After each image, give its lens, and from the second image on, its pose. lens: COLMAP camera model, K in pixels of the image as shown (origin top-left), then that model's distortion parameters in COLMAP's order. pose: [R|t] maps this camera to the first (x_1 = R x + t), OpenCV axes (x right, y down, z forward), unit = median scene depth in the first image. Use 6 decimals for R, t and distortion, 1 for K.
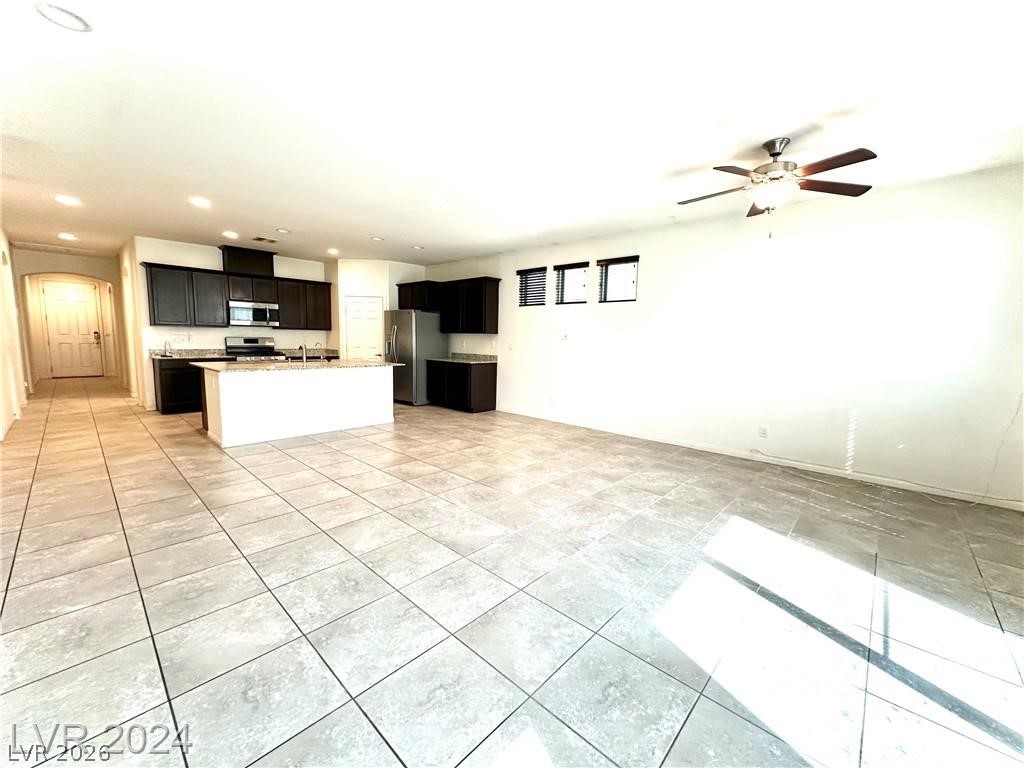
lens RADIAL K [[409.3, 0, 512.5], [0, 409.3, 379.3], [0, 0, 1]] dist [-0.007831, 0.000220]
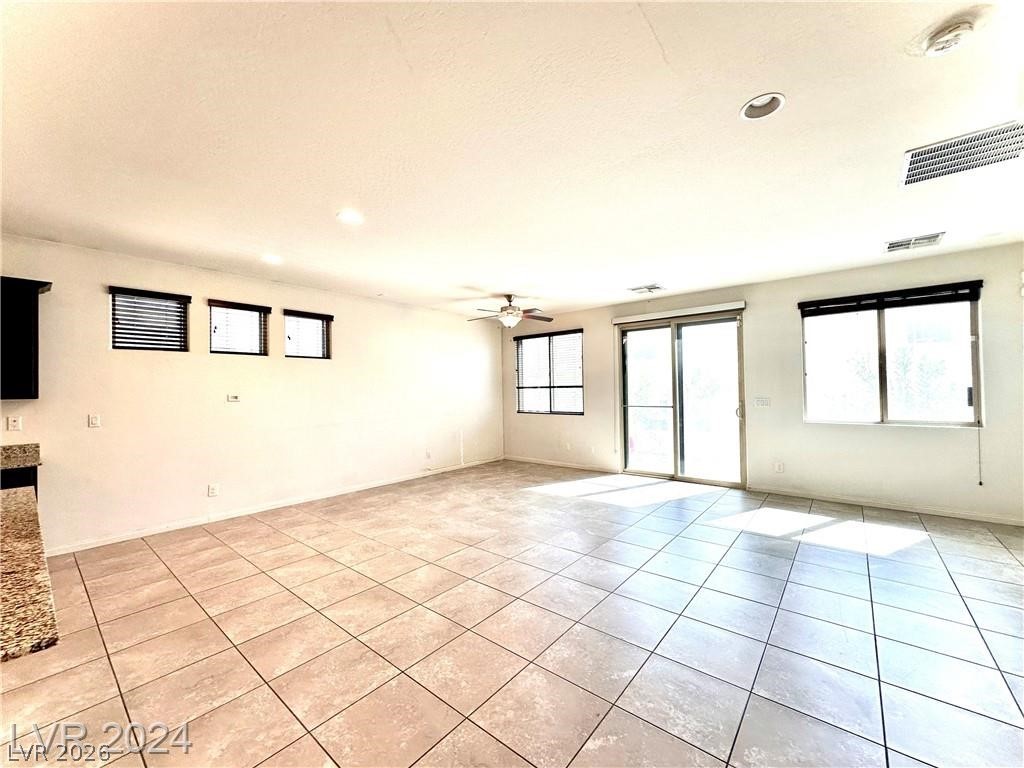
lens RADIAL K [[409.3, 0, 516.7], [0, 409.3, 382.9], [0, 0, 1]] dist [-0.007831, 0.000220]
pose [[-0.062232, -0.007338, 0.998035, -0.632909], [0.115253, 0.993231, 0.014489, -0.082575], [-0.991385, 0.115928, -0.060965, 0.534568]]
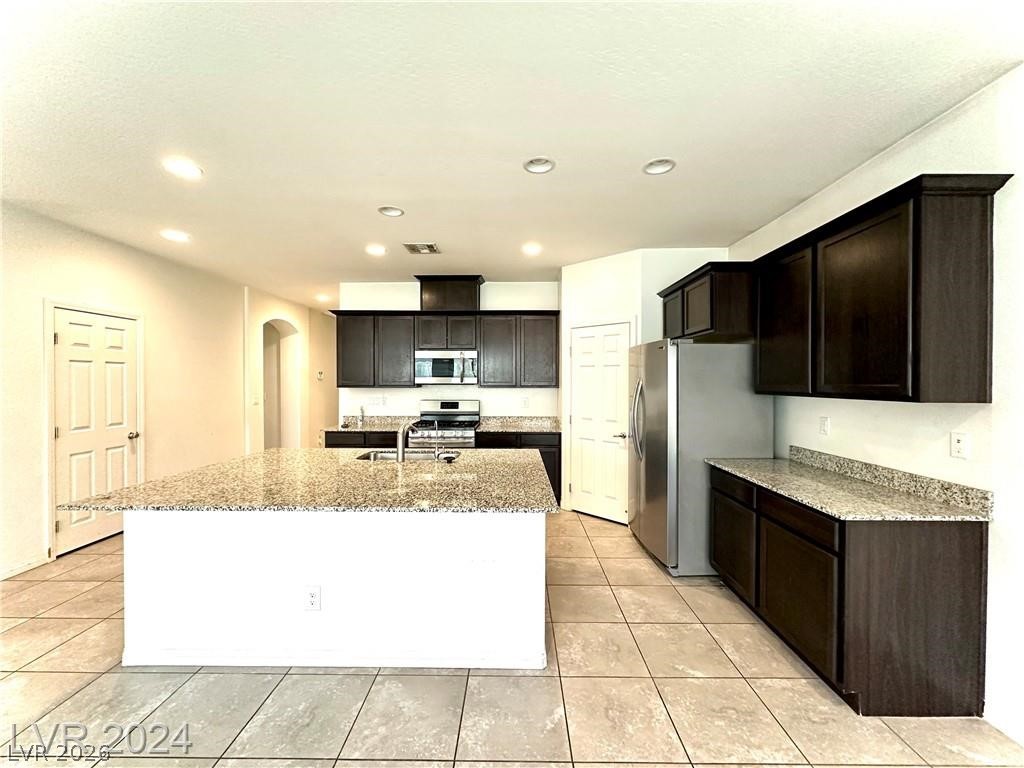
lens RADIAL K [[409.3, 0, 513.9], [0, 409.3, 383.0], [0, 0, 1]] dist [-0.007831, 0.000220]
pose [[0.677099, -0.015998, -0.735718, -0.058006], [-0.059809, 0.995260, -0.076685, -0.100818], [0.733458, 0.095927, 0.672932, 0.721965]]
